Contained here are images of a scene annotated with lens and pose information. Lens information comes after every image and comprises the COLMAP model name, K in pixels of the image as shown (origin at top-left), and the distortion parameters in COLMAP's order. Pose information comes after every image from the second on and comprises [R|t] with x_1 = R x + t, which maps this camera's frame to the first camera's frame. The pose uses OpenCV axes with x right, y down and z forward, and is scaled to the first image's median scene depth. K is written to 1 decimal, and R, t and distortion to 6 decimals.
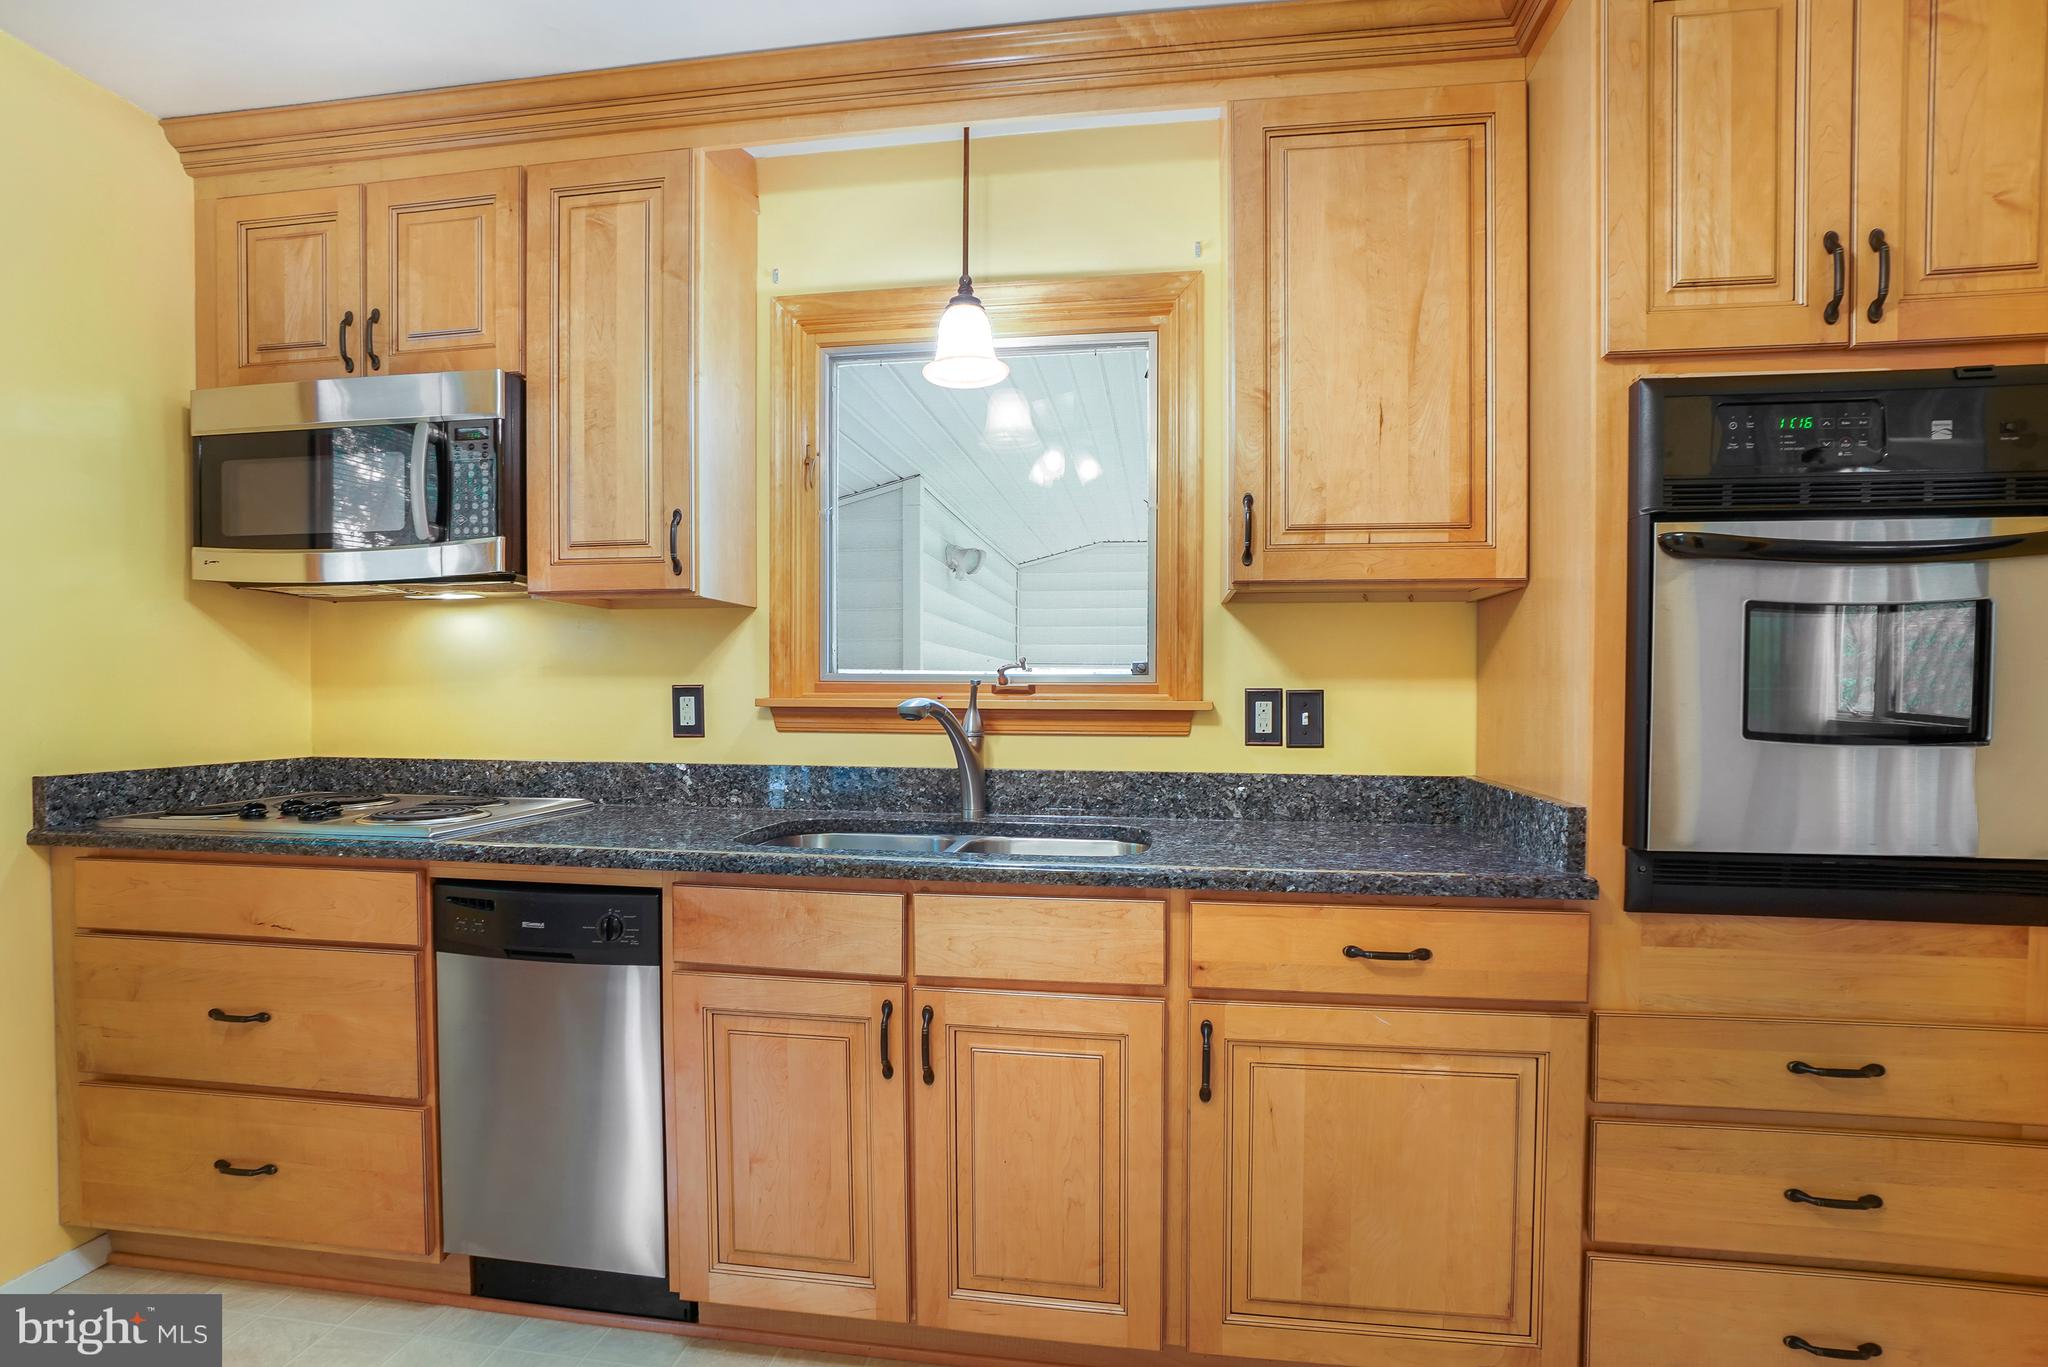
lens RADIAL K [[1014.7, 0, 1014.1], [0, 1014.7, 723.5], [0, 0, 1]] dist [-0.035663, 0.008323]
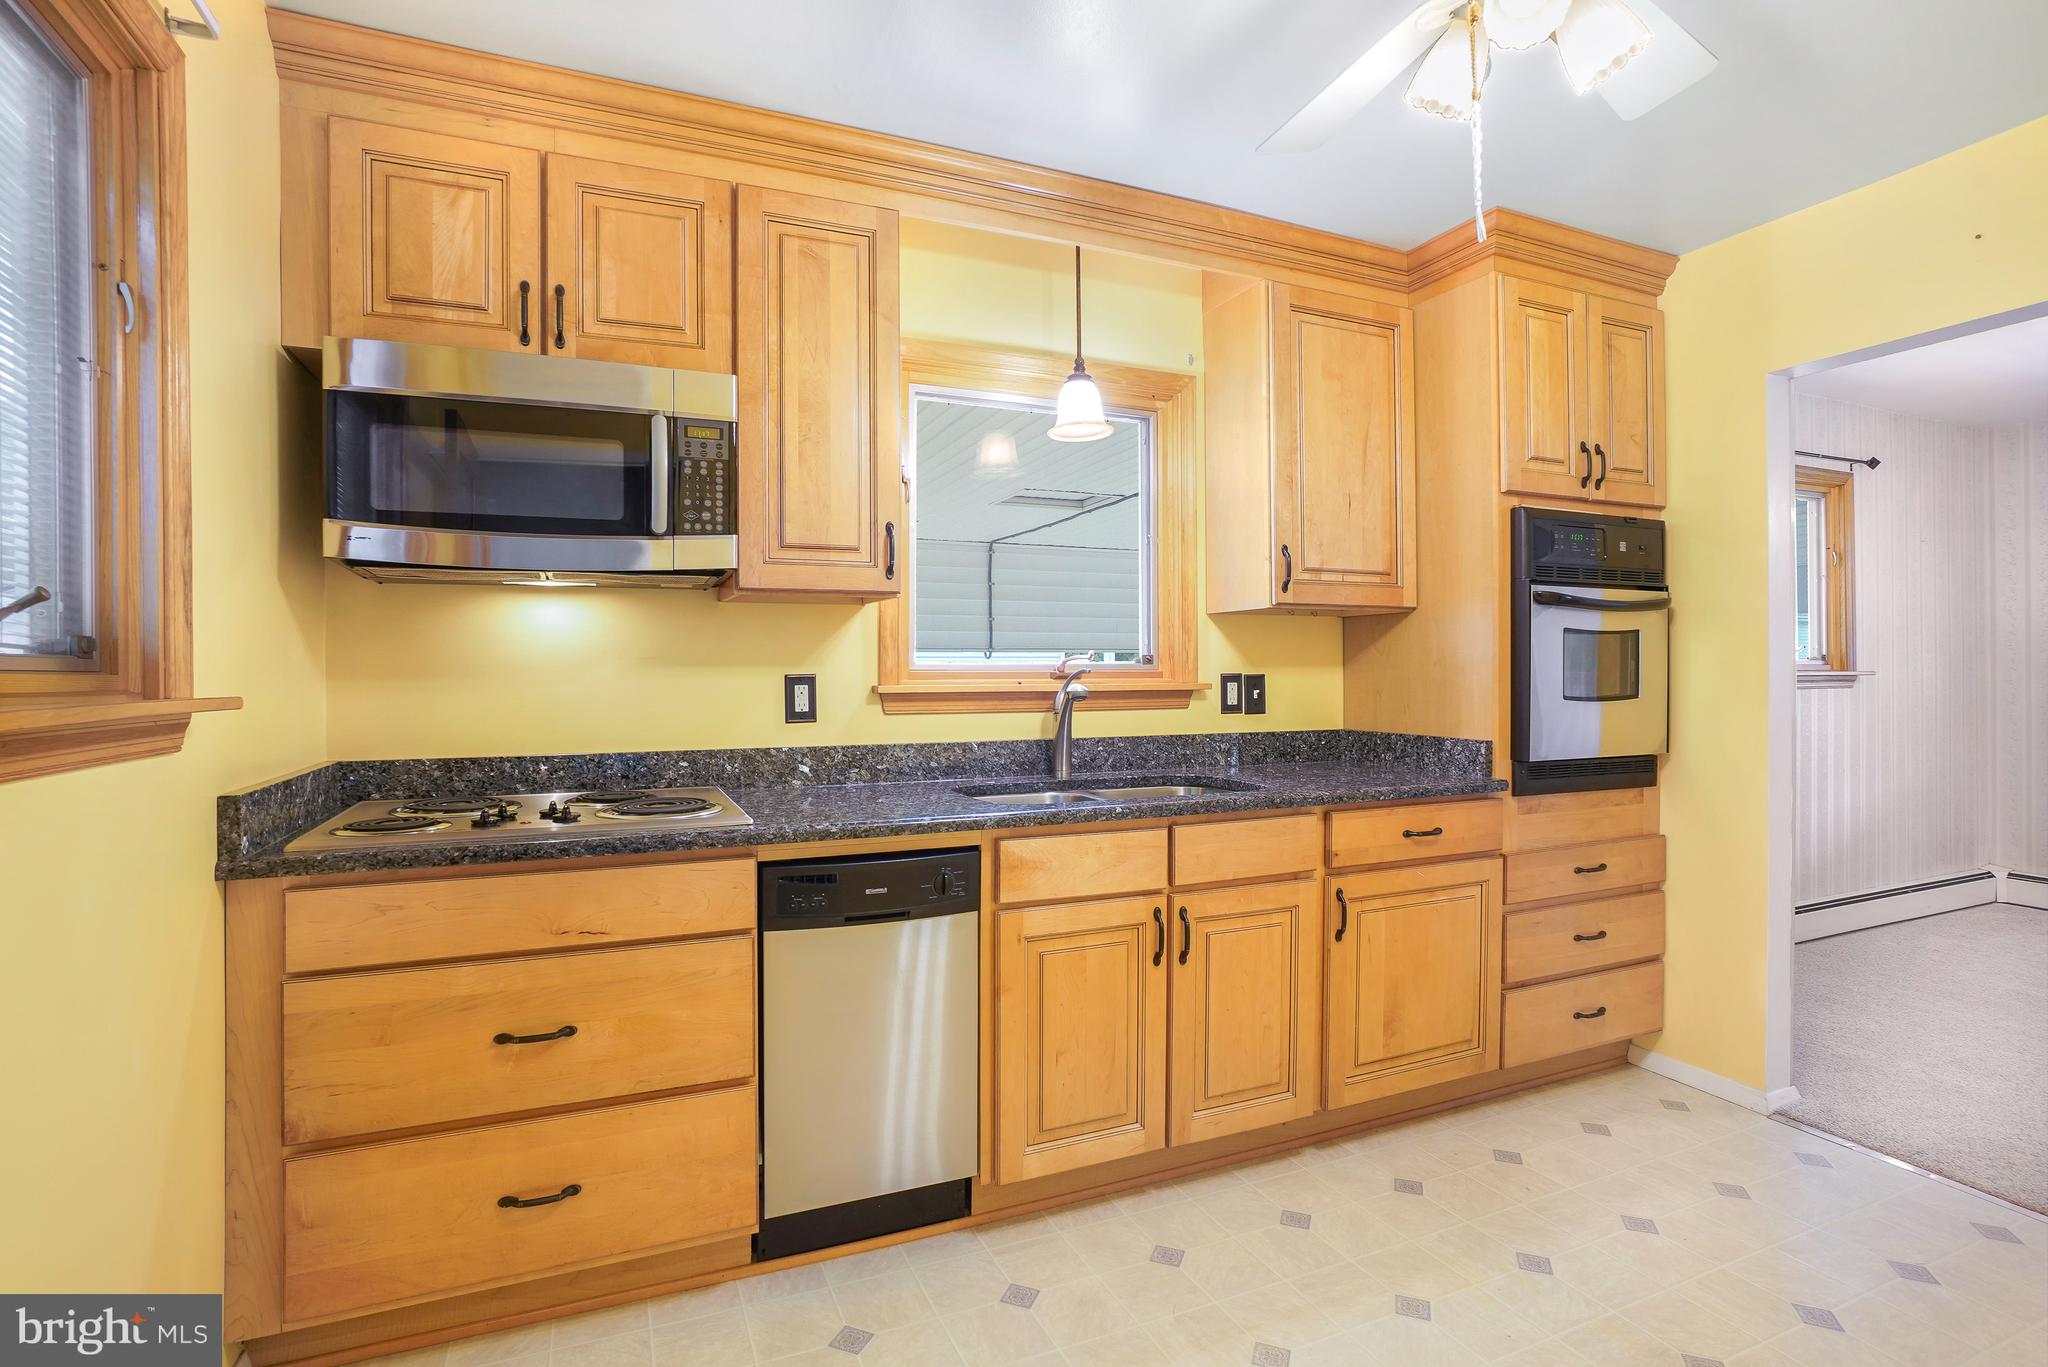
lens RADIAL K [[1014.7, 0, 1020.5], [0, 1014.7, 676.0], [0, 0, 1]] dist [-0.035663, 0.008323]
pose [[0.840700, -0.010585, 0.541398, -0.887775], [0.021650, 0.999667, -0.014074, -0.019393], [-0.541069, 0.023554, 0.840648, -0.044614]]
